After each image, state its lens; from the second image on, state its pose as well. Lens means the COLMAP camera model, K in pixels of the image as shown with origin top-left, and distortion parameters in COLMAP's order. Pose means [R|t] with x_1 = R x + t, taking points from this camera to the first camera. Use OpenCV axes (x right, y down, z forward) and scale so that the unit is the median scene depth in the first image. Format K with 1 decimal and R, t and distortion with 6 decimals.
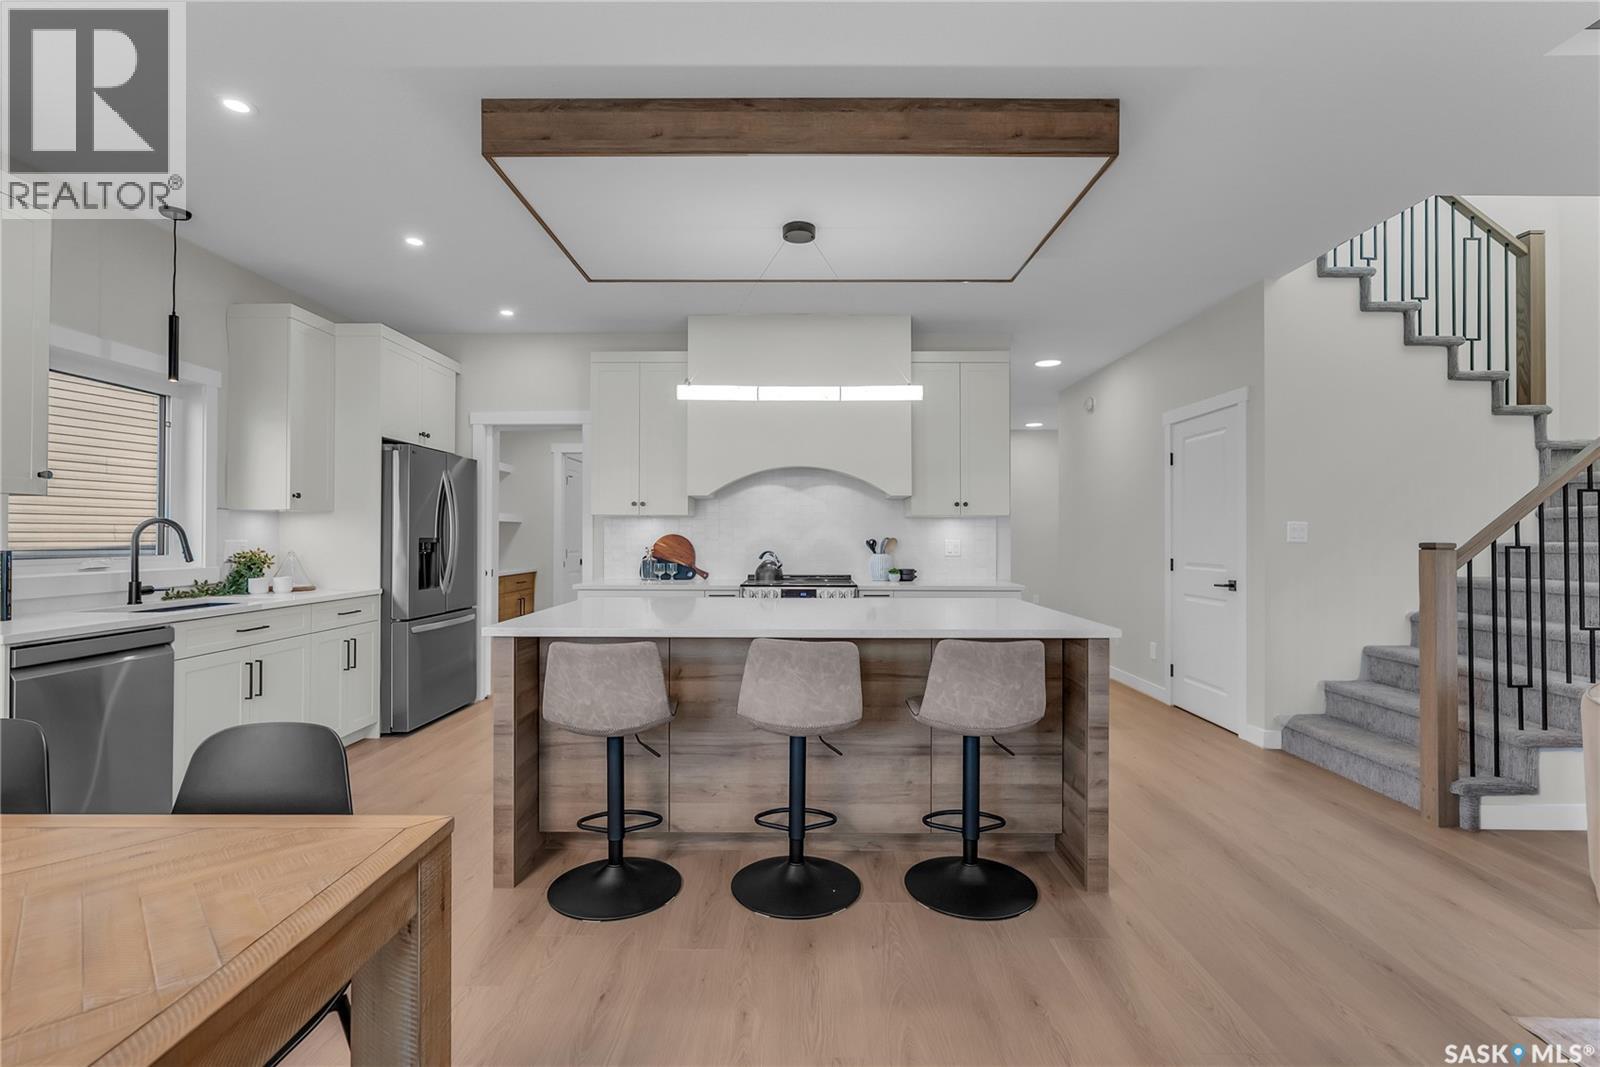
lens RADIAL K [[730.3, 0, 791.6], [0, 730.3, 526.5], [0, 0, 1]] dist [-0.003116, -0.000362]
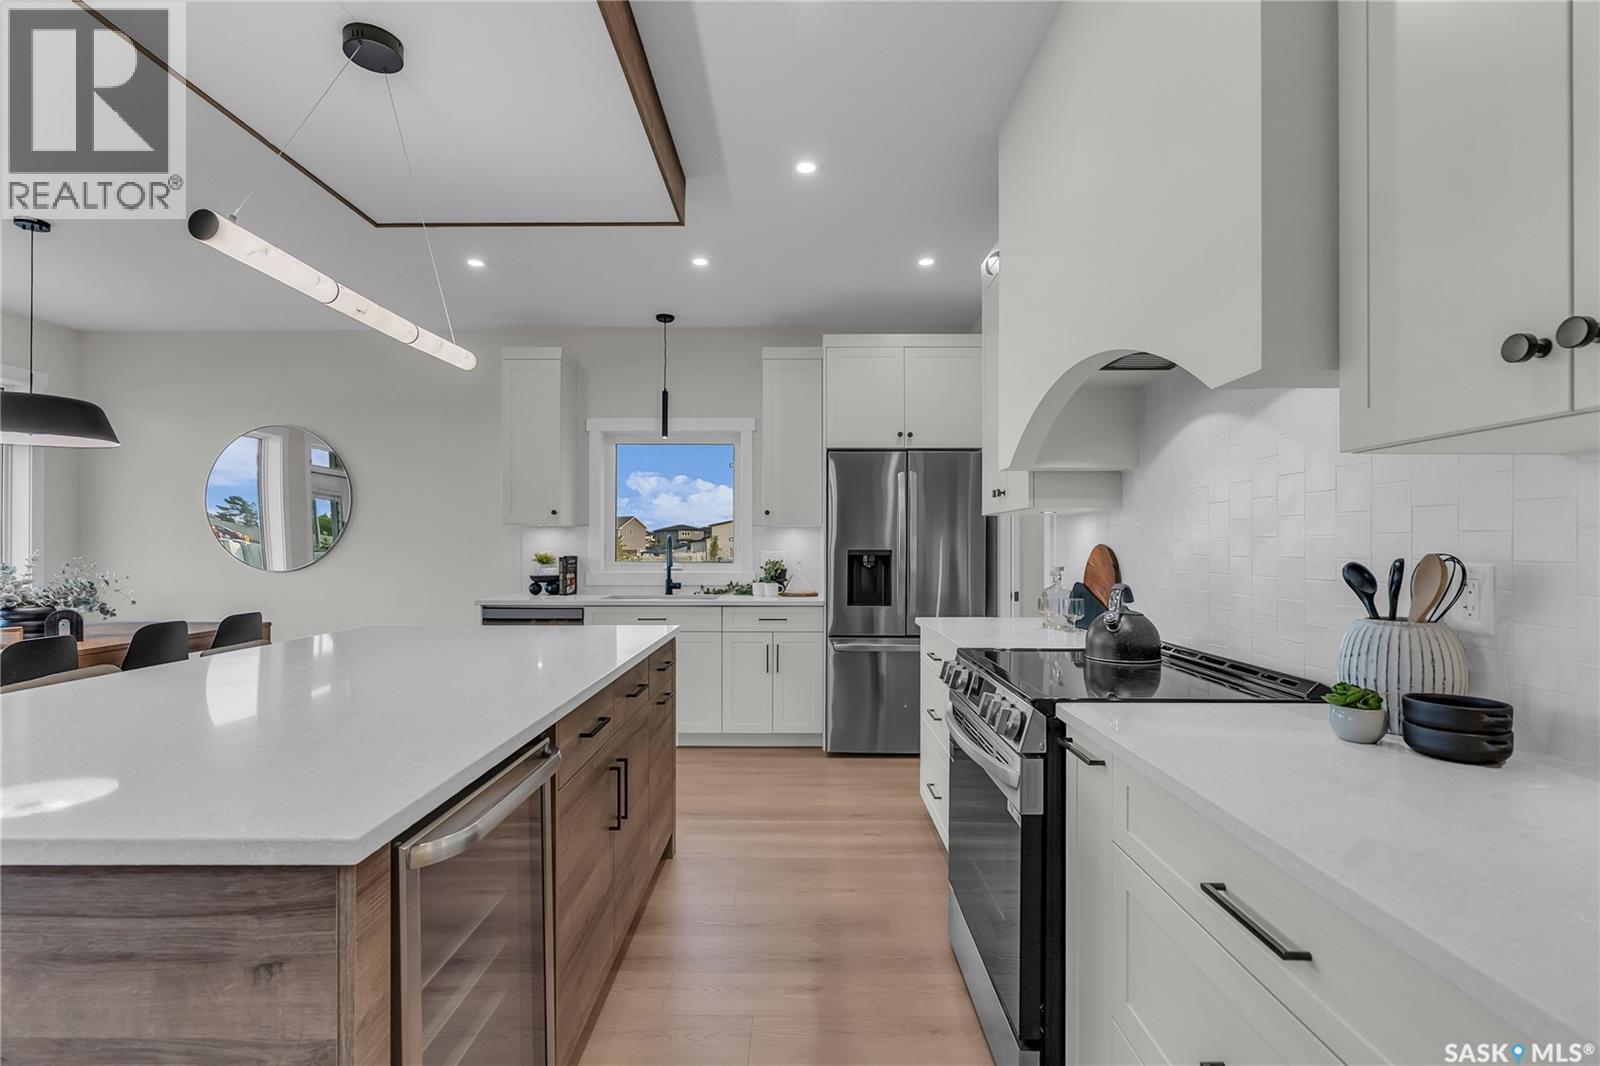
lens RADIAL K [[741.8, 0, 799.5], [0, 741.8, 542.9], [0, 0, 1]] dist [0.000454, 0.000415]
pose [[-0.005469, -0.004981, -0.999973, 0.456238], [0.013574, 0.999895, -0.005055, 0.011127], [0.999893, -0.013601, -0.005401, 0.990203]]
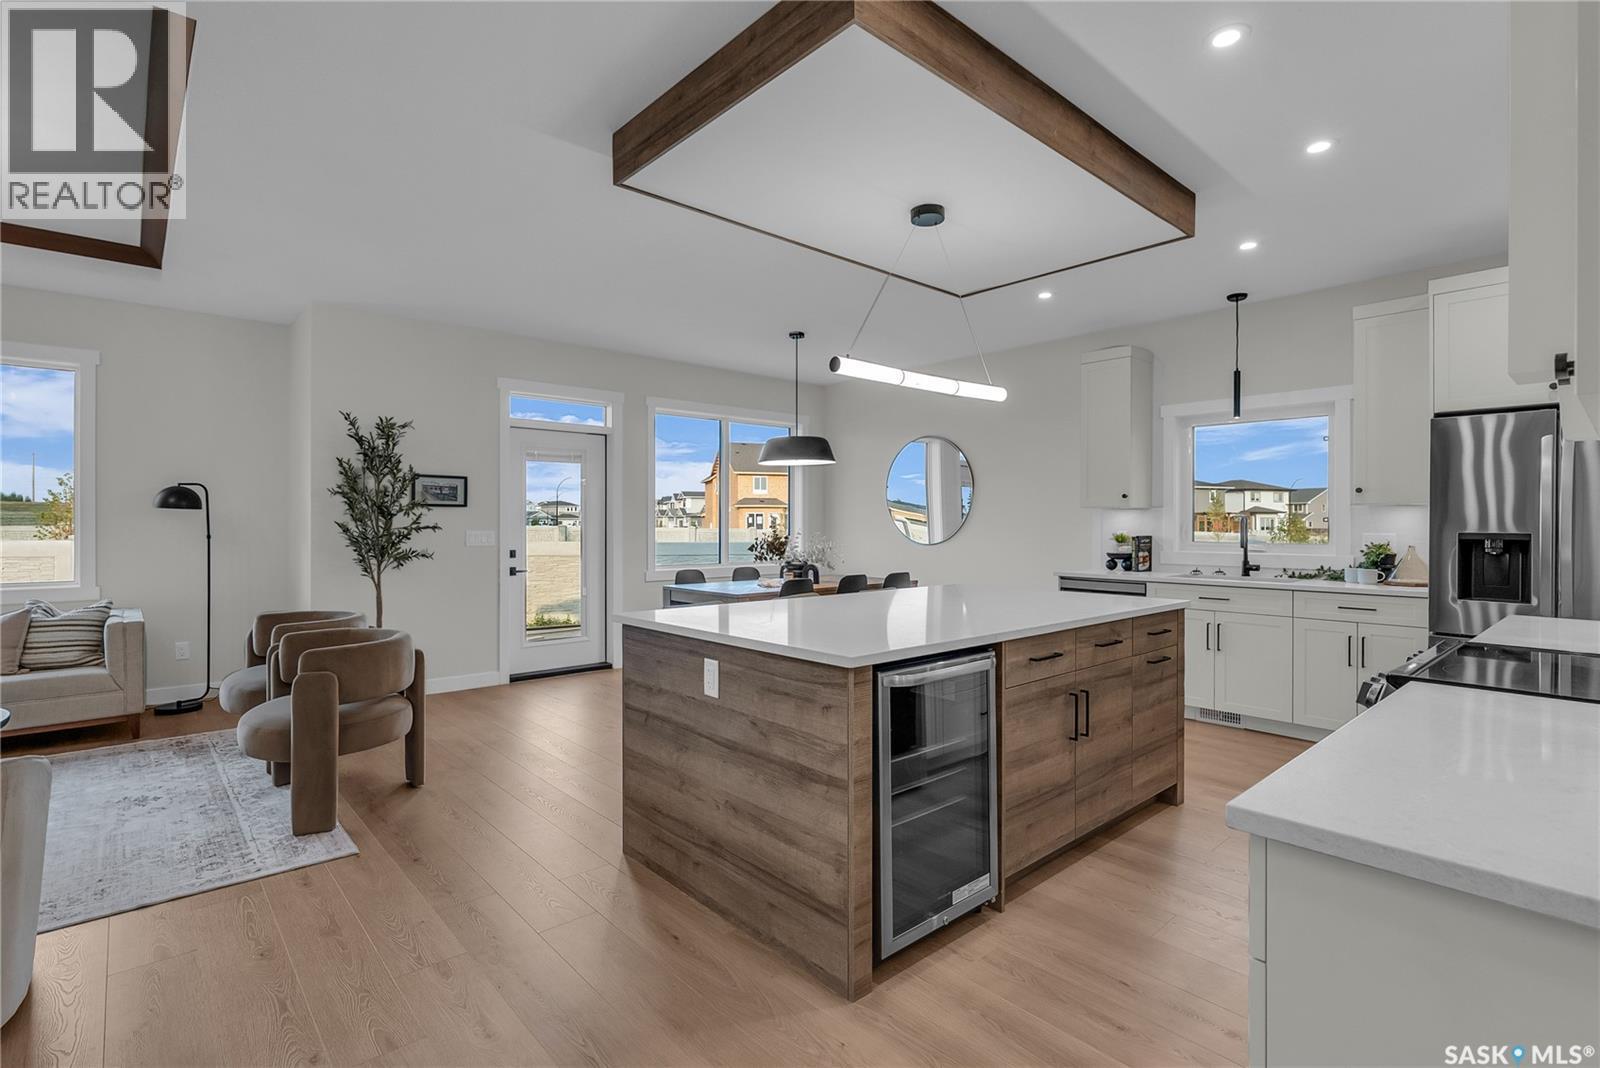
lens RADIAL K [[755.0, 0, 795.2], [0, 755.0, 518.4], [0, 0, 1]] dist [-0.000381, -0.000193]
pose [[-0.743287, -0.006260, -0.668944, 0.585603], [0.007105, 0.999826, -0.017251, 0.009569], [0.668935, -0.017575, -0.743113, 1.178228]]
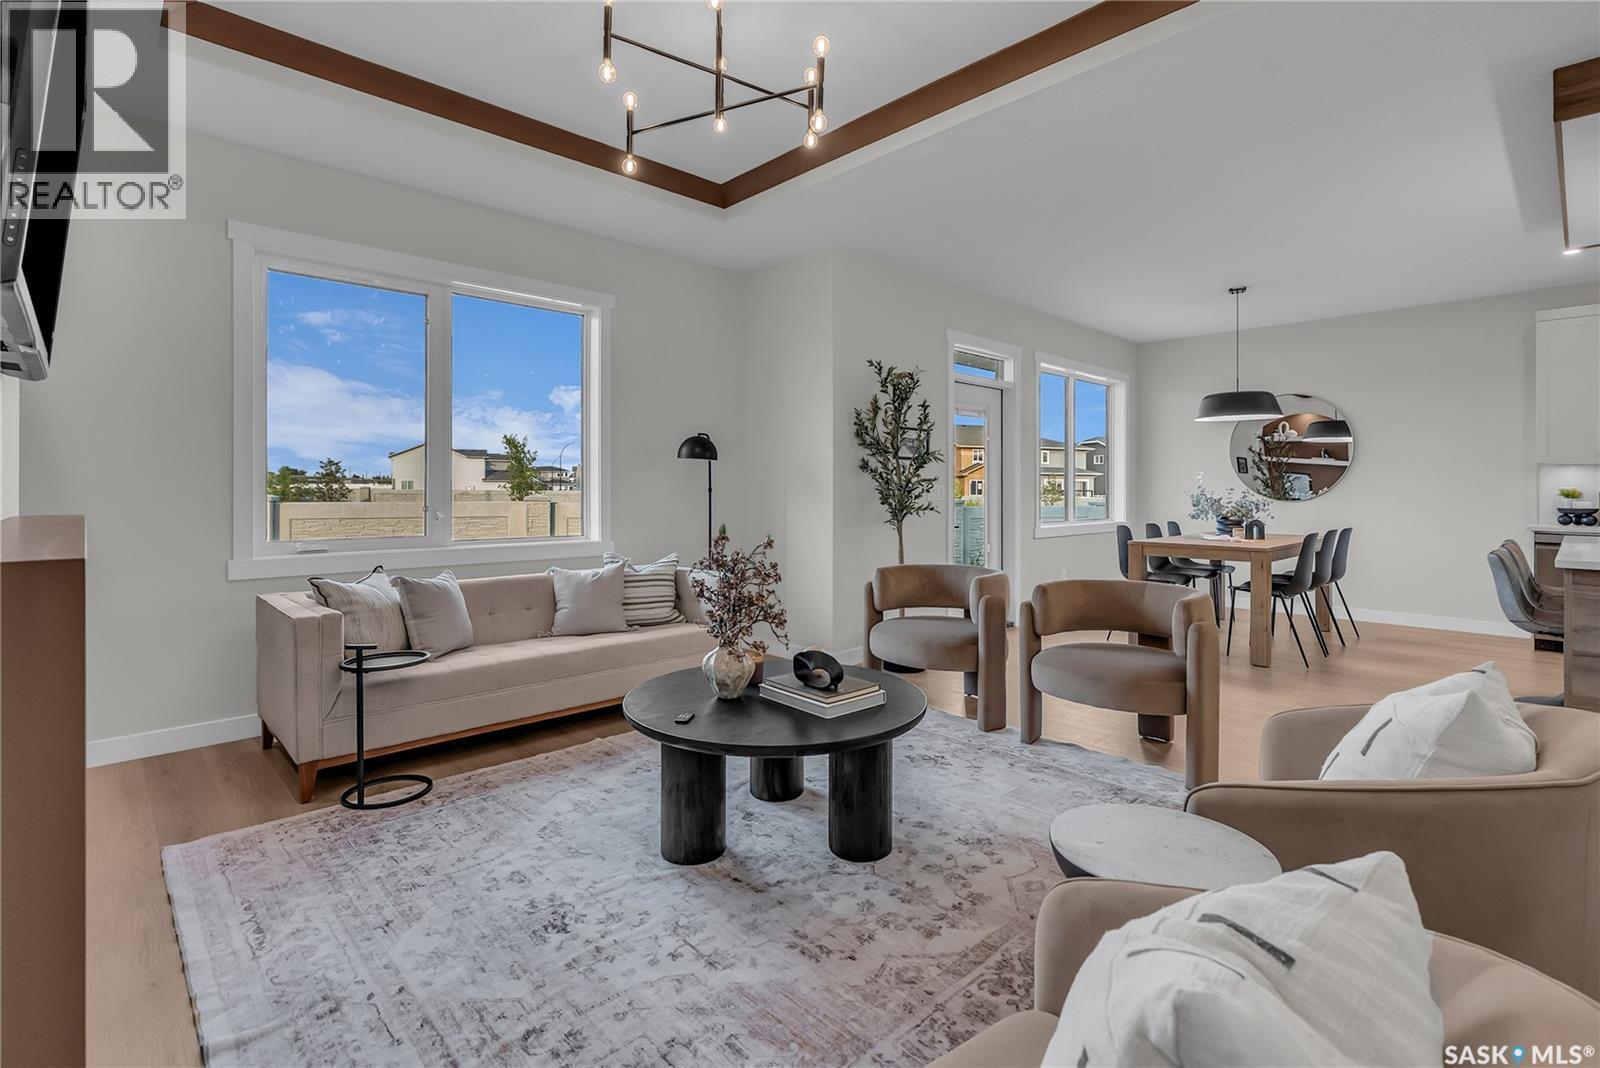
lens RADIAL K [[754.0, 0, 804.2], [0, 754.0, 482.2], [0, 0, 1]] dist [-0.000113, -0.000174]
pose [[-0.719246, -0.009810, -0.694686, 1.170370], [0.005867, 0.999779, -0.020193, 0.023863], [0.694730, -0.018600, -0.719030, 0.596609]]
